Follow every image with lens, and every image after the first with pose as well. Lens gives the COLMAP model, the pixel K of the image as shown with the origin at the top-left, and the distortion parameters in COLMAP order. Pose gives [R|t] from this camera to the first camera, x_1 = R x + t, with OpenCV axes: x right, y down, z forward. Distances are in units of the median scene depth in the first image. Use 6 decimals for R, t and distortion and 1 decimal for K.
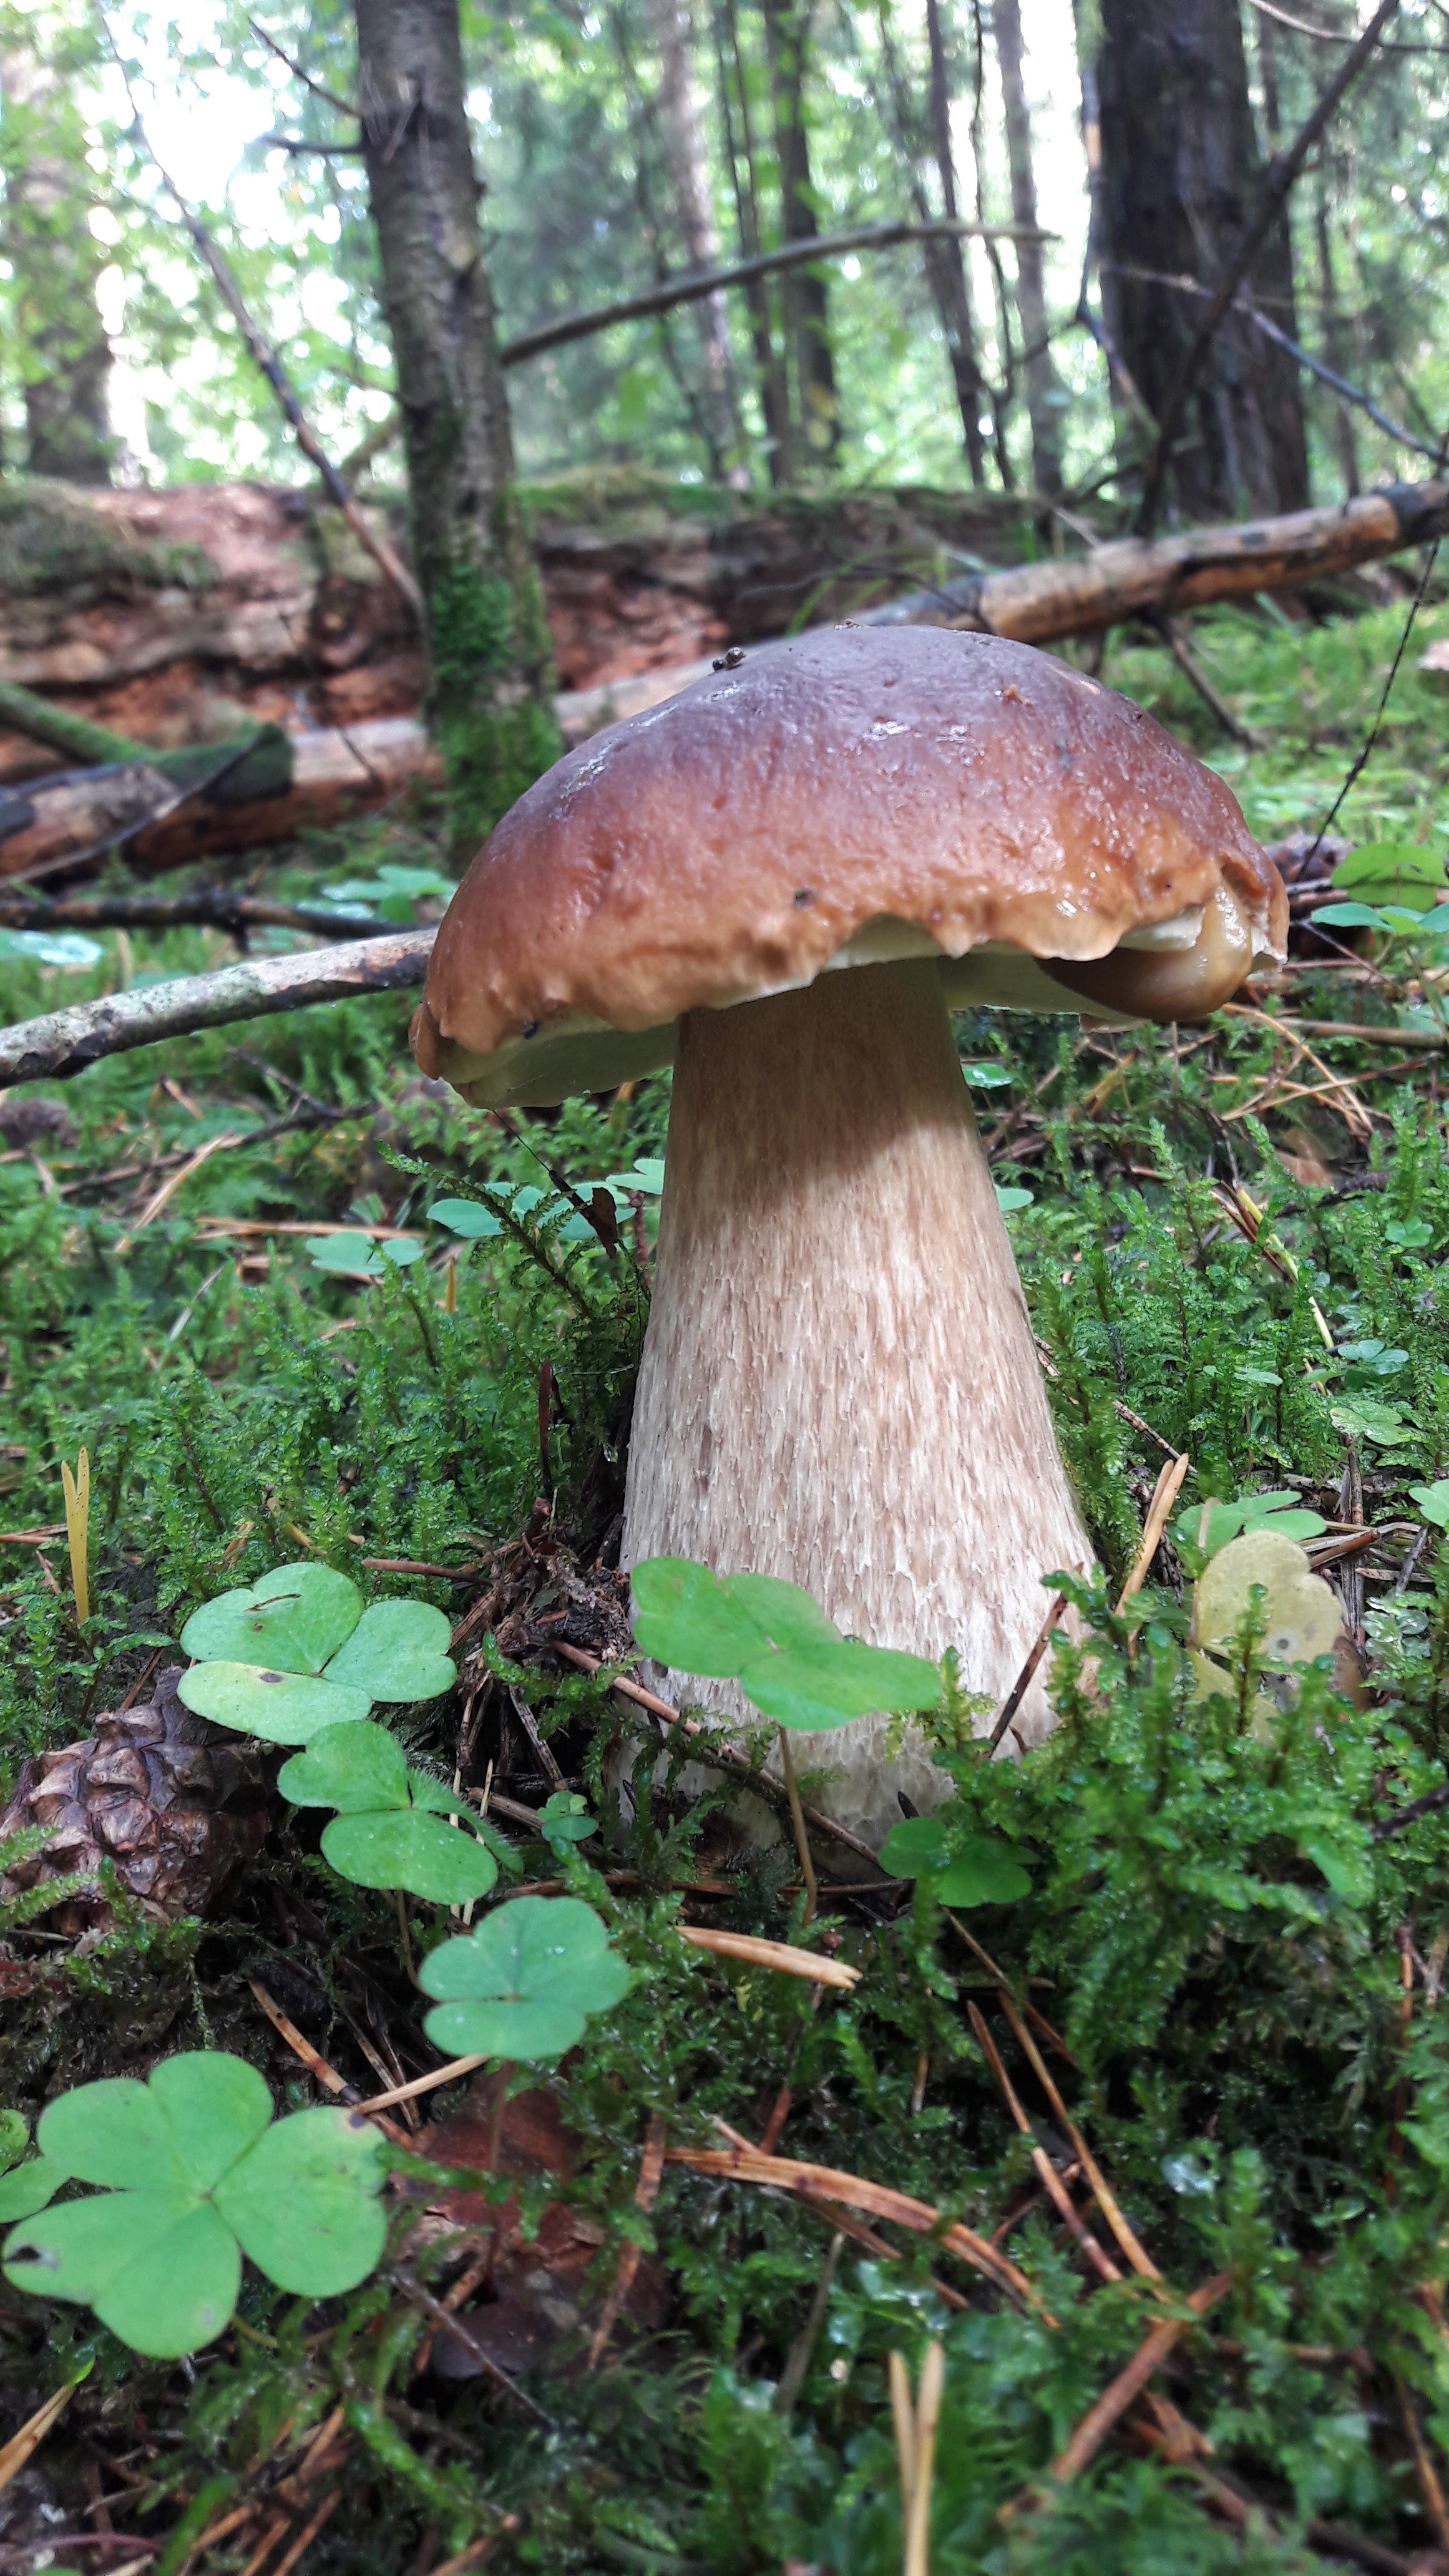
lens RADIAL K [[2114.7, 0, 556.8], [0, 2114.7, 1284.4], [0, 0, 1]] dist [0.170838, -0.323363]
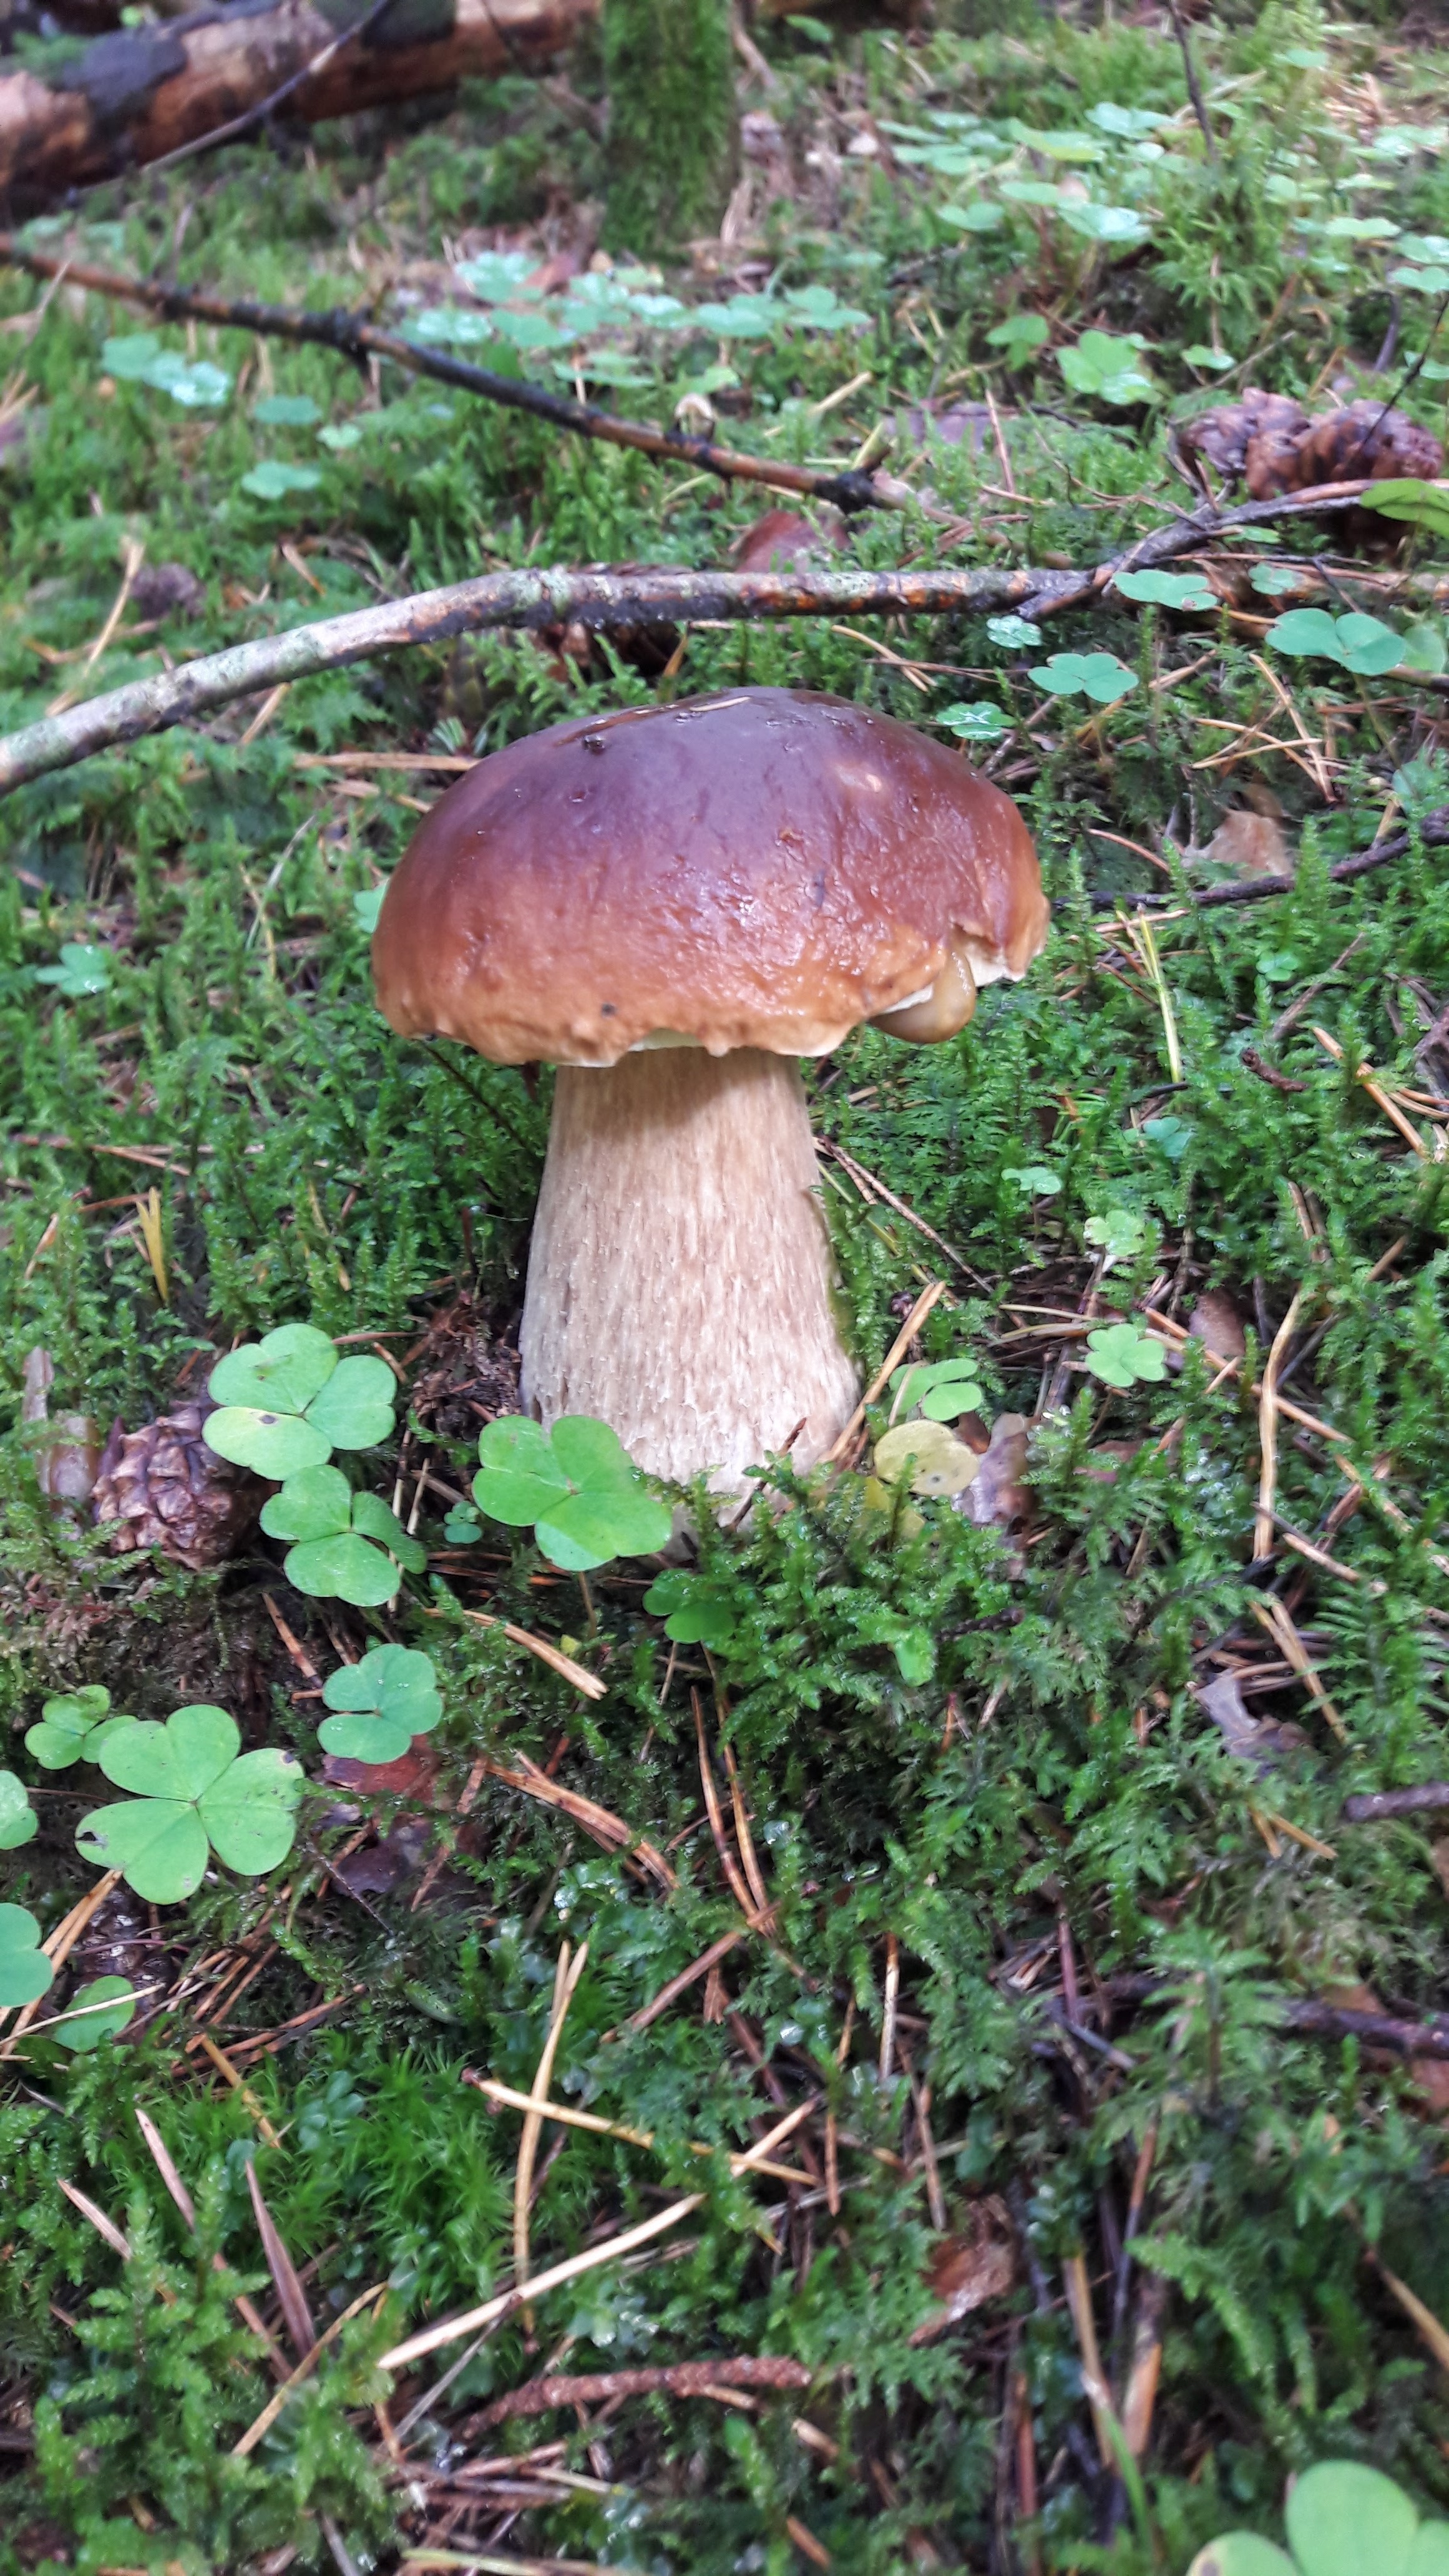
lens RADIAL K [[2114.7, 0, 556.8], [0, 2114.7, 1284.4], [0, 0, 1]] dist [0.170838, -0.323363]
pose [[0.993723, 0.067798, -0.088988, 0.203428], [-0.027915, 0.920551, 0.389623, -0.516952], [0.108333, -0.384693, 0.916665, -0.303640]]
